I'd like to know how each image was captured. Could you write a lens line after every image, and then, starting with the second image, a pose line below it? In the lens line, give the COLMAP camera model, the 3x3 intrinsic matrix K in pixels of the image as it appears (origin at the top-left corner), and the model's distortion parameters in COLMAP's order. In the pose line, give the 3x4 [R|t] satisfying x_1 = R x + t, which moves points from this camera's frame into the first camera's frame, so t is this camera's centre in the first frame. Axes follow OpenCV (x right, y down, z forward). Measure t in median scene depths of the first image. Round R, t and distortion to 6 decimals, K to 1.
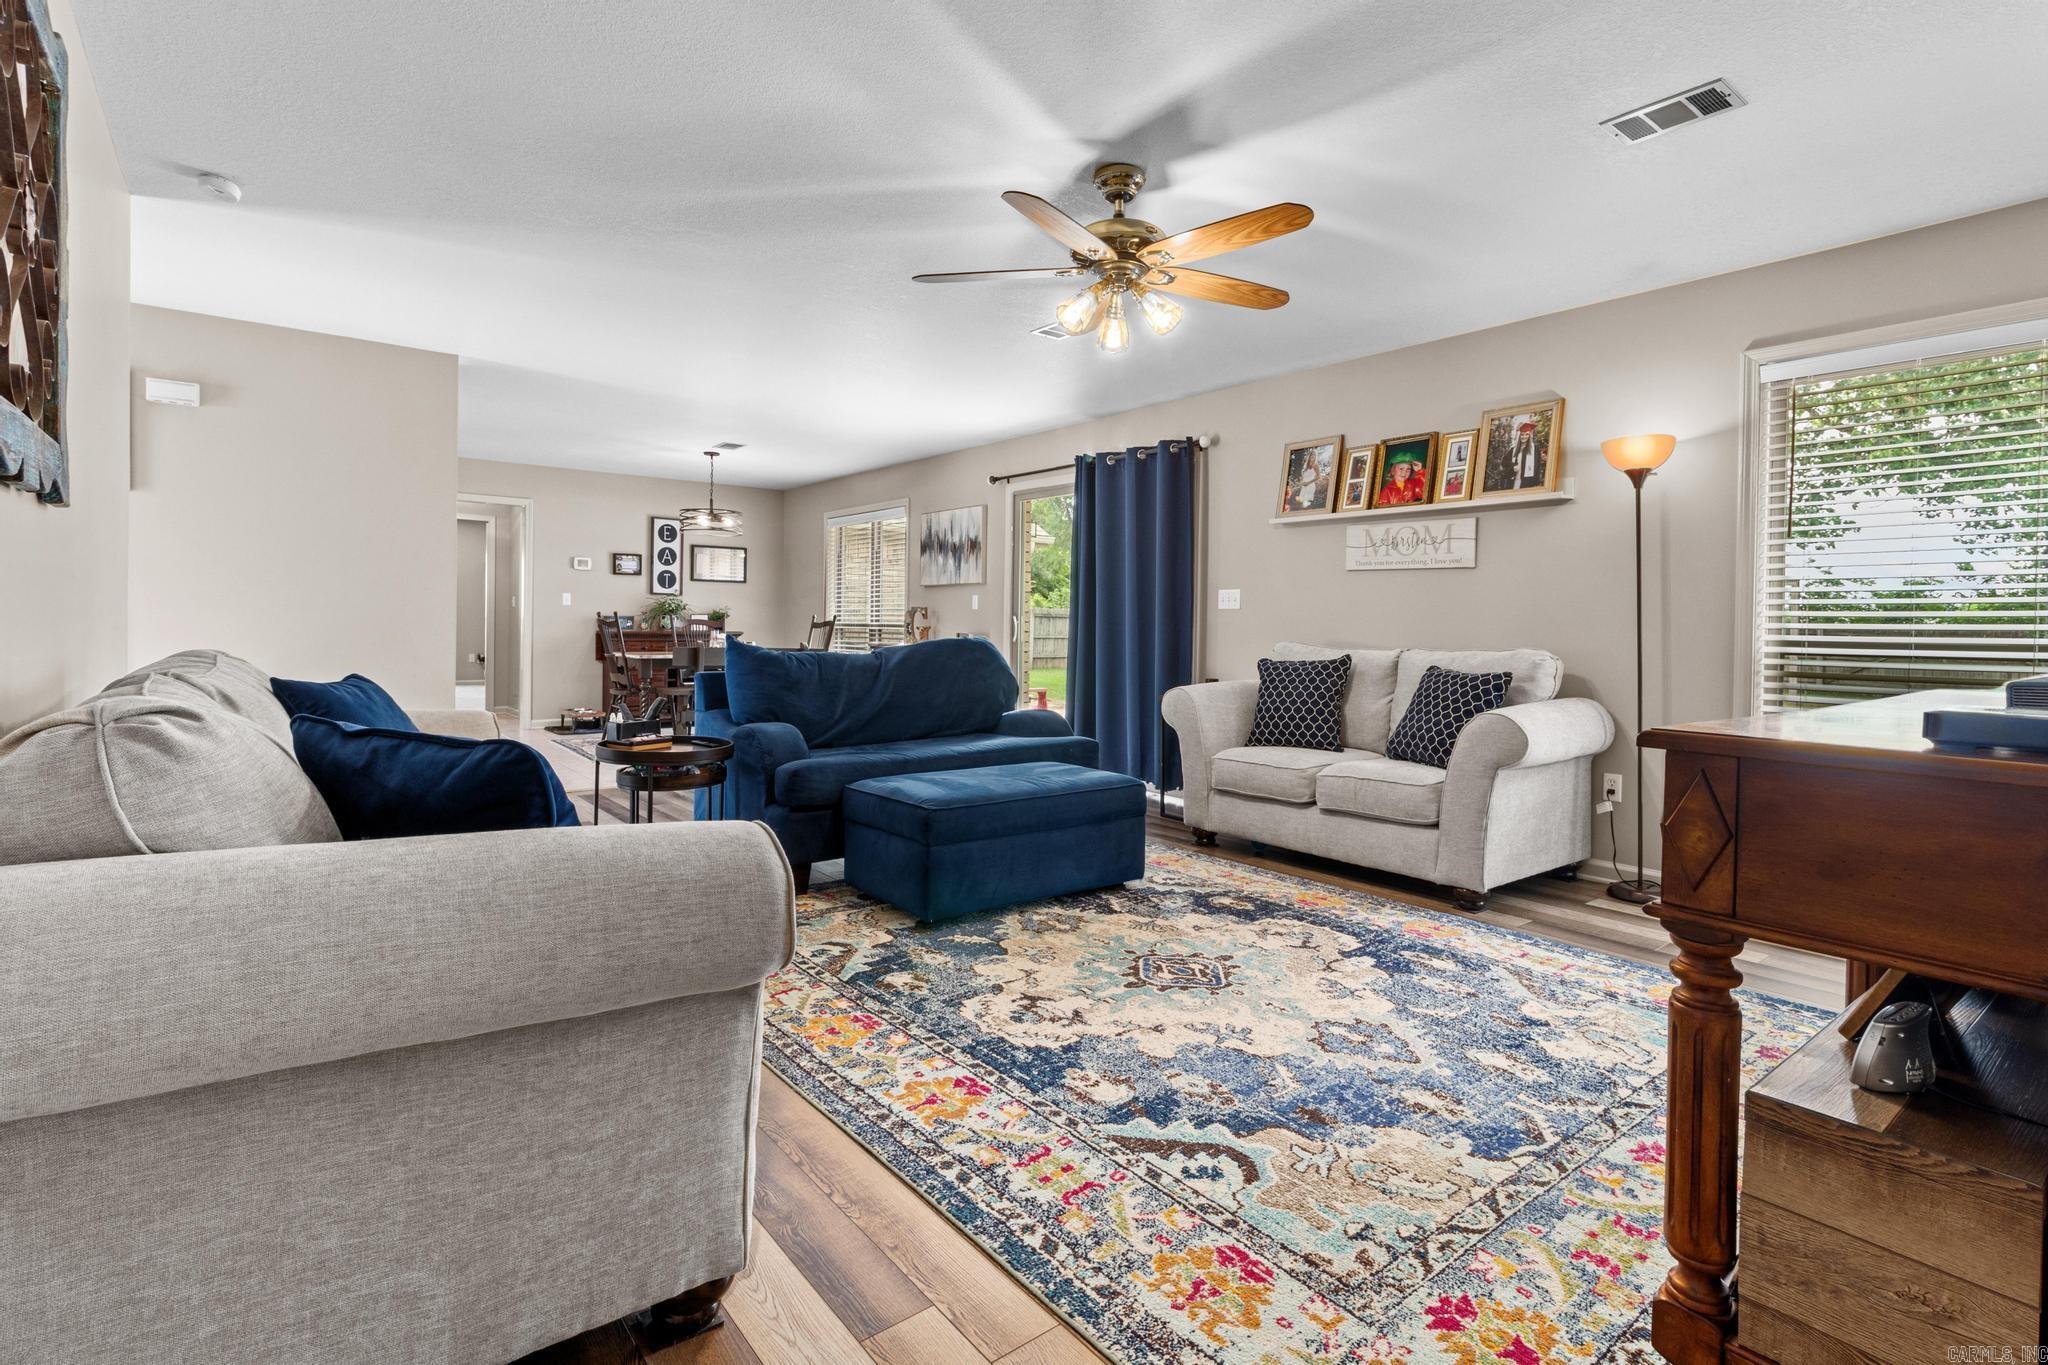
lens RADIAL K [[967.3, 0, 1044.8], [0, 967.3, 641.0], [0, 0, 1]] dist [0.000053, -0.000906]
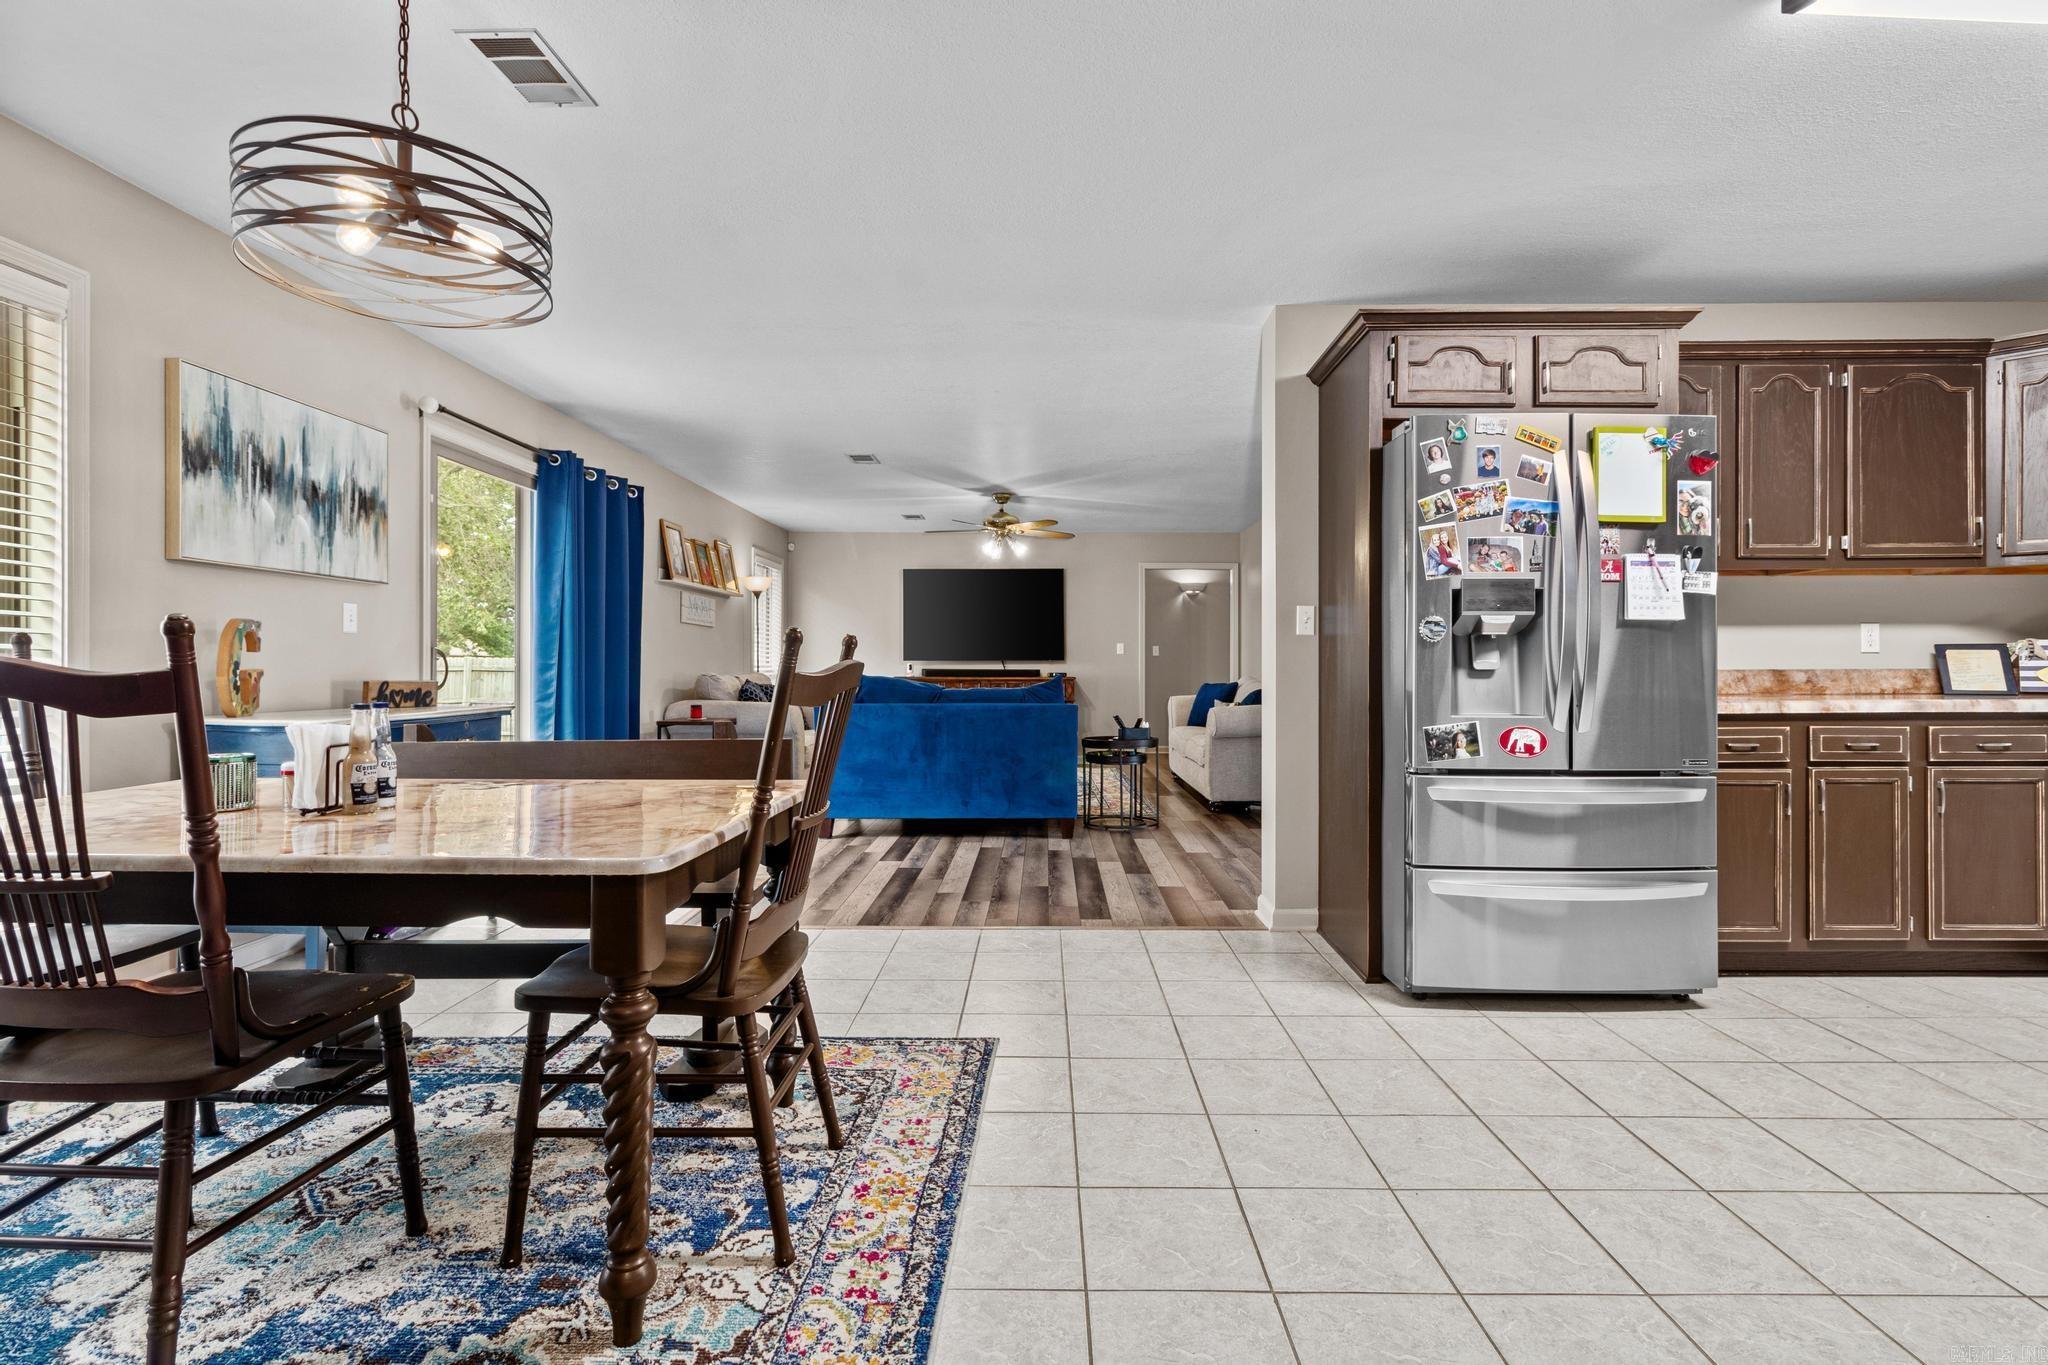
lens RADIAL K [[967.3, 0, 1014.1], [0, 967.3, 671.9], [0, 0, 1]] dist [0.000053, -0.000906]
pose [[-0.760010, -0.022680, 0.649516, -1.721507], [-0.004618, 0.999554, 0.029498, -0.076137], [-0.649895, 0.019419, -0.759776, 3.068735]]
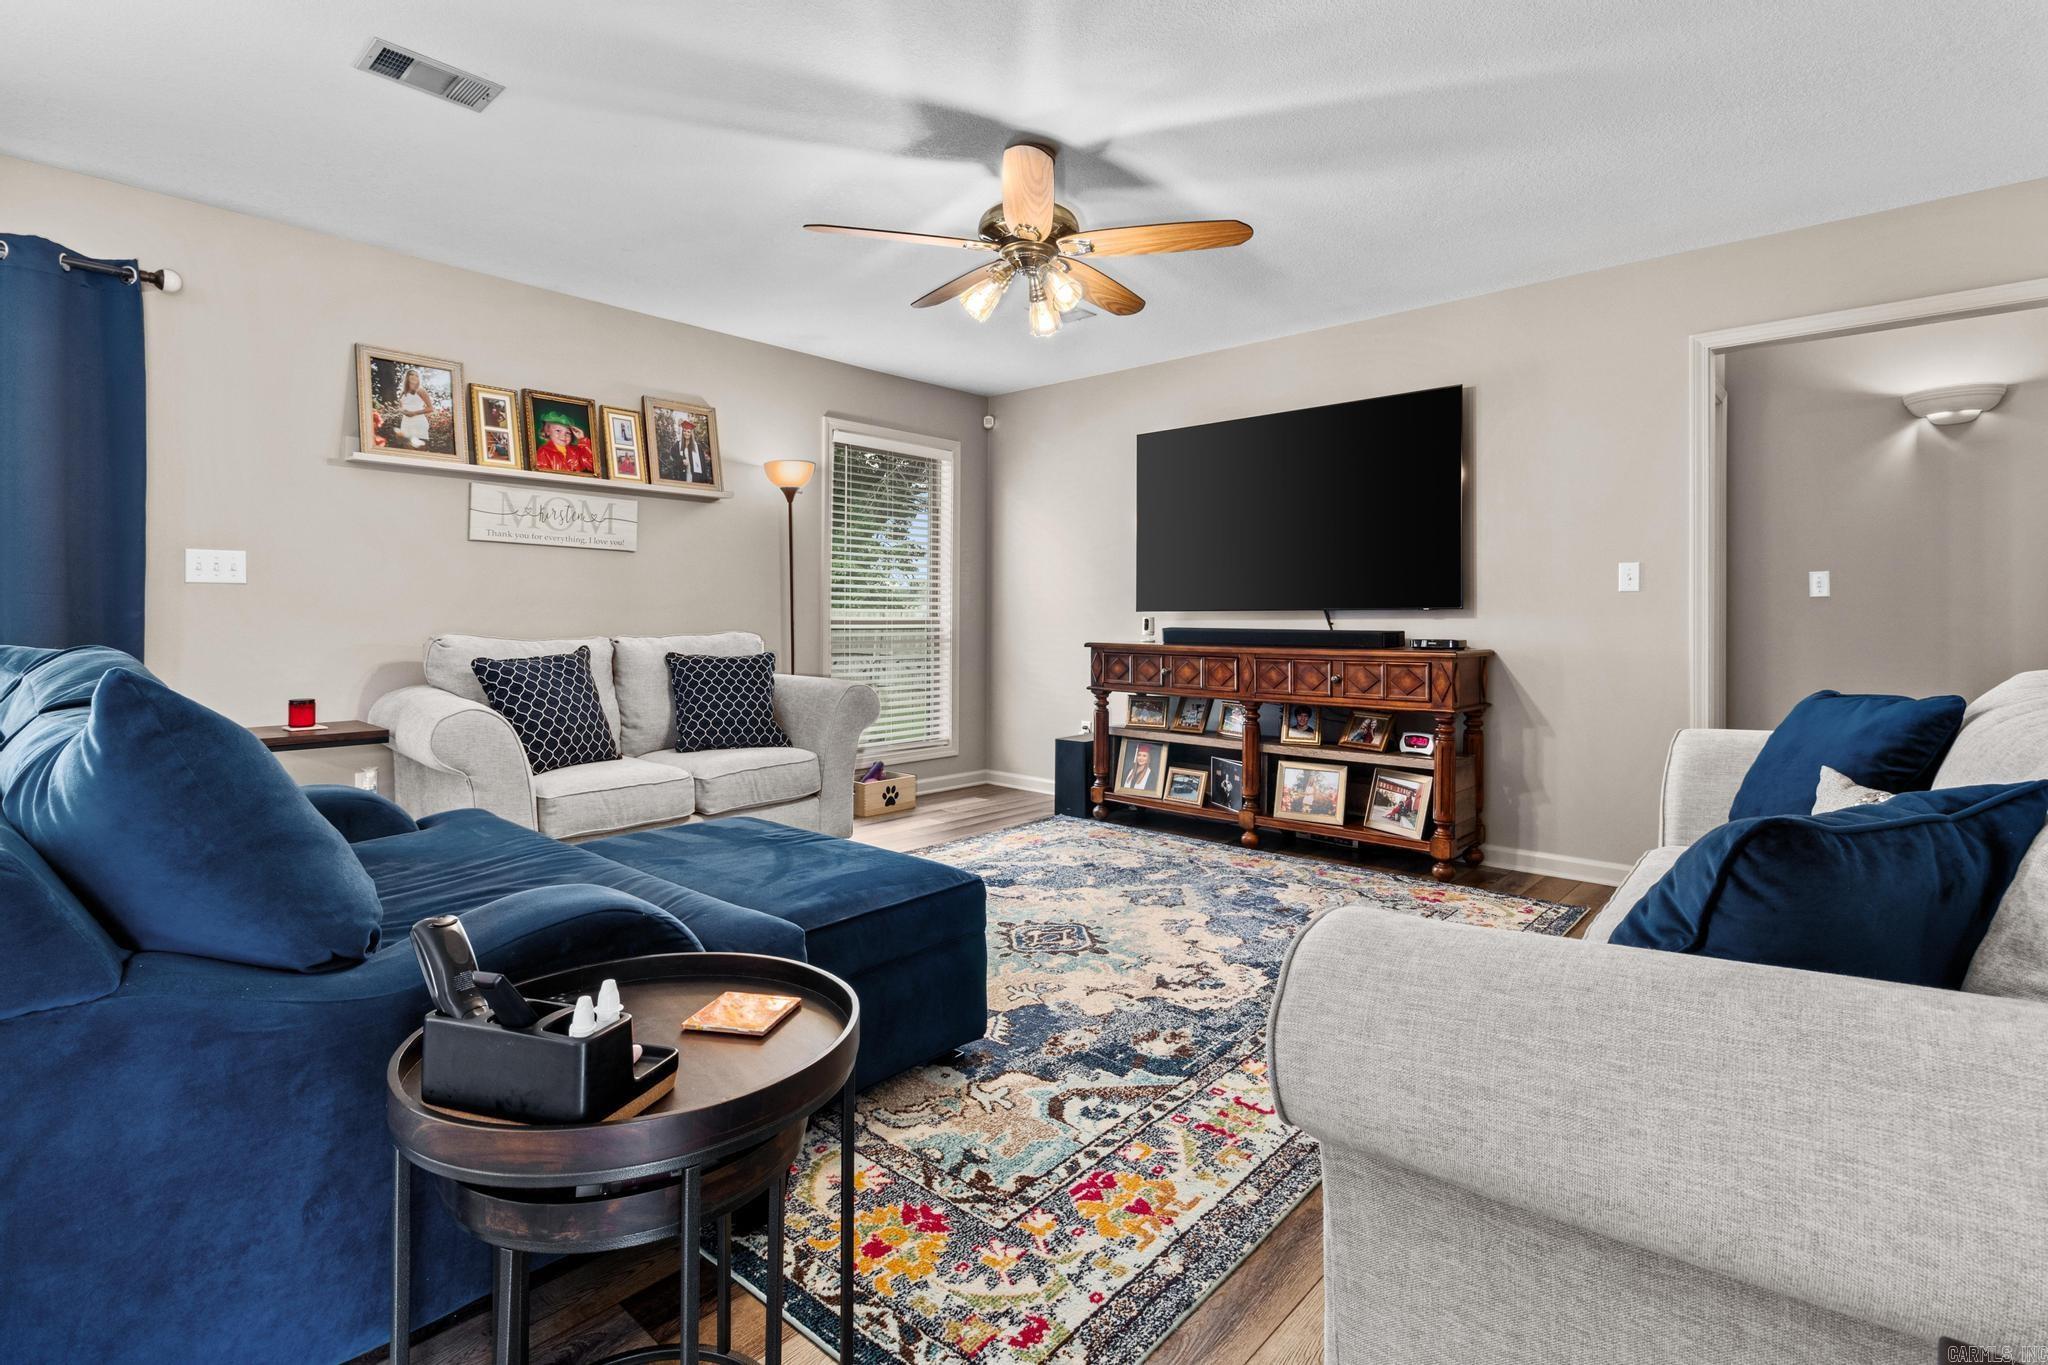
lens RADIAL K [[967.3, 0, 1012.4], [0, 967.3, 616.6], [0, 0, 1]] dist [0.000053, -0.000906]
pose [[-0.148845, -0.013429, 0.988769, -0.907504], [0.009832, 0.999838, 0.015059, -0.032383], [-0.988812, 0.011963, -0.148689, 1.190838]]
